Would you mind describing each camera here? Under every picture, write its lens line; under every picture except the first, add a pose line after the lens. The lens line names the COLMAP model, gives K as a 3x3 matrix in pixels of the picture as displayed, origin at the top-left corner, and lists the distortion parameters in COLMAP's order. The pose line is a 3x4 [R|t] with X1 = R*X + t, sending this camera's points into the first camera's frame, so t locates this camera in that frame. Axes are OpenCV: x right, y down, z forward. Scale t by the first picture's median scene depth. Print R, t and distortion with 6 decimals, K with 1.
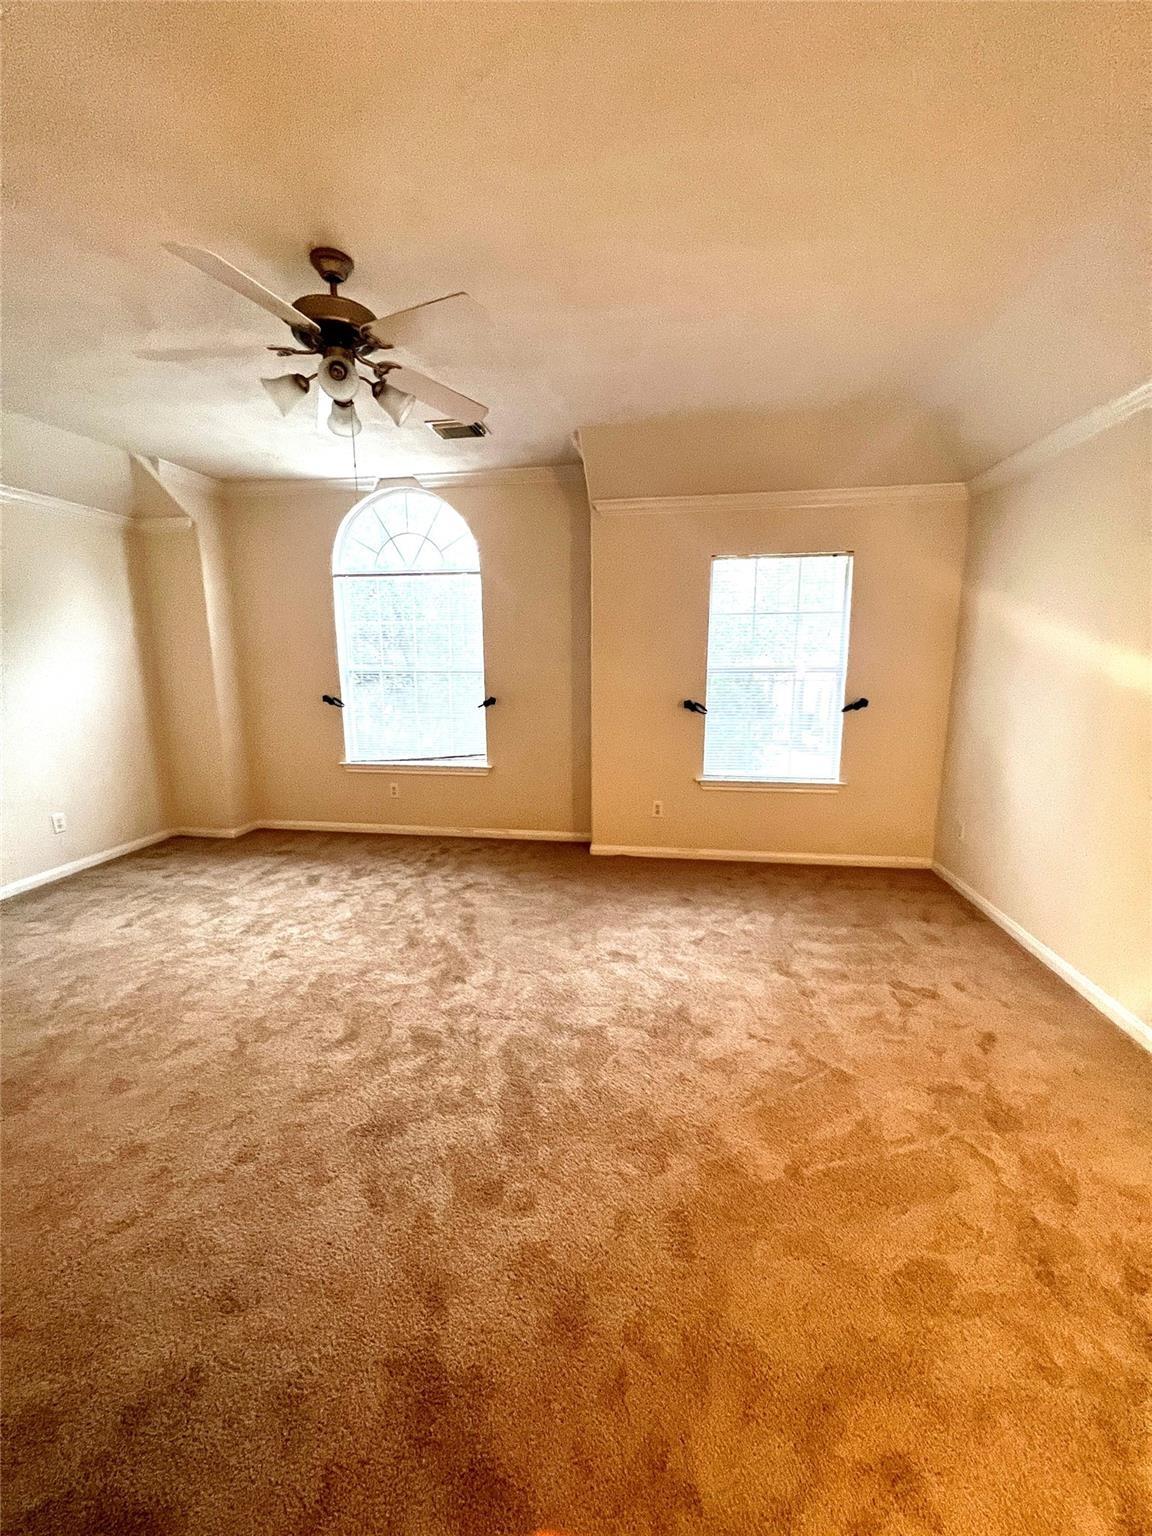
lens RADIAL K [[615.7, 0, 575.8], [0, 615.7, 771.5], [0, 0, 1]] dist [0.000876, 0.000309]
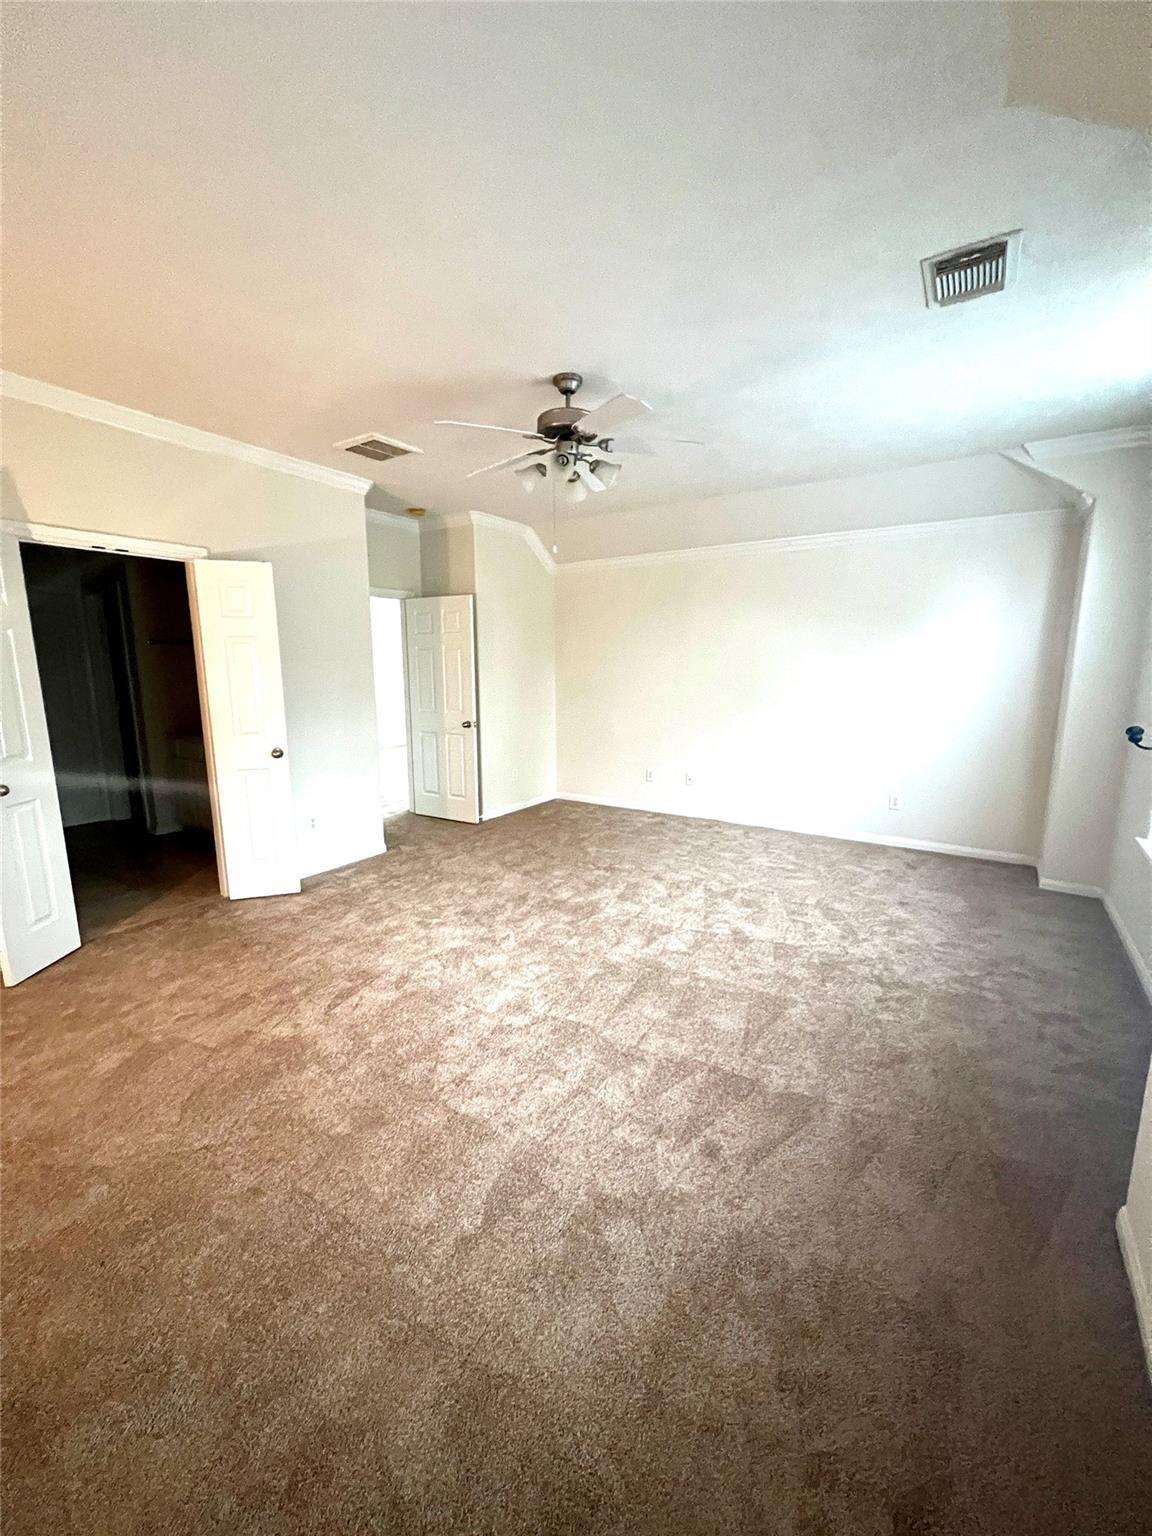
lens RADIAL K [[615.7, 0, 575.8], [0, 615.7, 771.5], [0, 0, 1]] dist [0.000876, 0.000309]
pose [[-0.421227, 0.159883, -0.892752, 0.474509], [-0.163301, 0.954882, 0.248060, -0.167245], [0.892133, 0.250277, -0.376113, 0.865453]]
